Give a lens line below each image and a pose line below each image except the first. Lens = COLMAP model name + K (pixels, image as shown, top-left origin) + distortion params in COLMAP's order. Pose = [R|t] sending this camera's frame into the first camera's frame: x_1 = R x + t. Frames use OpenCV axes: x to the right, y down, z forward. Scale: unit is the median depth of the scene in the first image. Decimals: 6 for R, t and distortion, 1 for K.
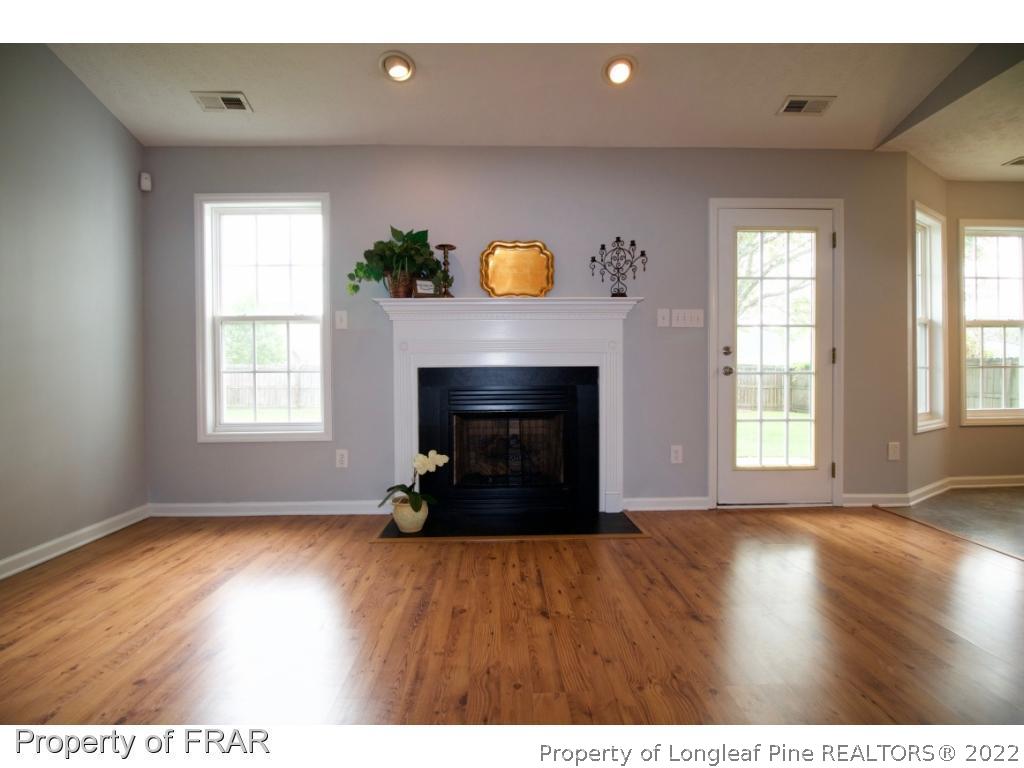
lens RADIAL K [[485.7, 0, 496.9], [0, 485.7, 379.2], [0, 0, 1]] dist [-0.010581, -0.007039]
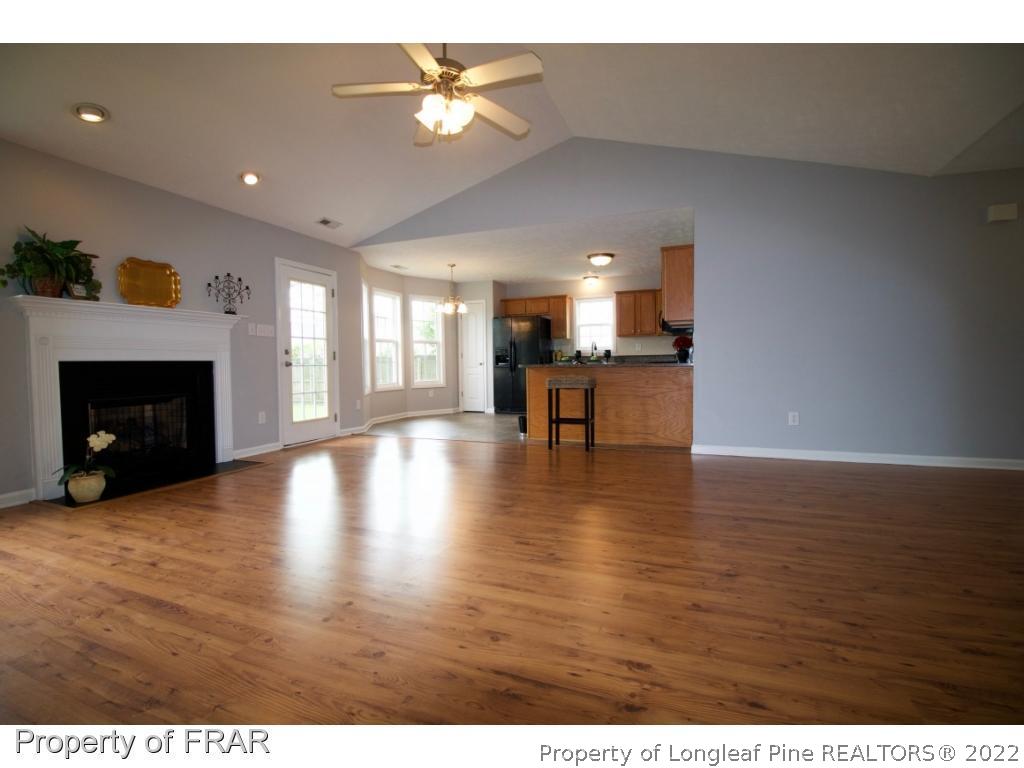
lens RADIAL K [[485.7, 0, 521.4], [0, 485.7, 380.9], [0, 0, 1]] dist [-0.010581, -0.007039]
pose [[0.374187, -0.033296, 0.926755, -0.771607], [0.023875, 0.999370, 0.026266, 0.016454], [-0.927046, 0.012298, 0.374746, -0.363600]]
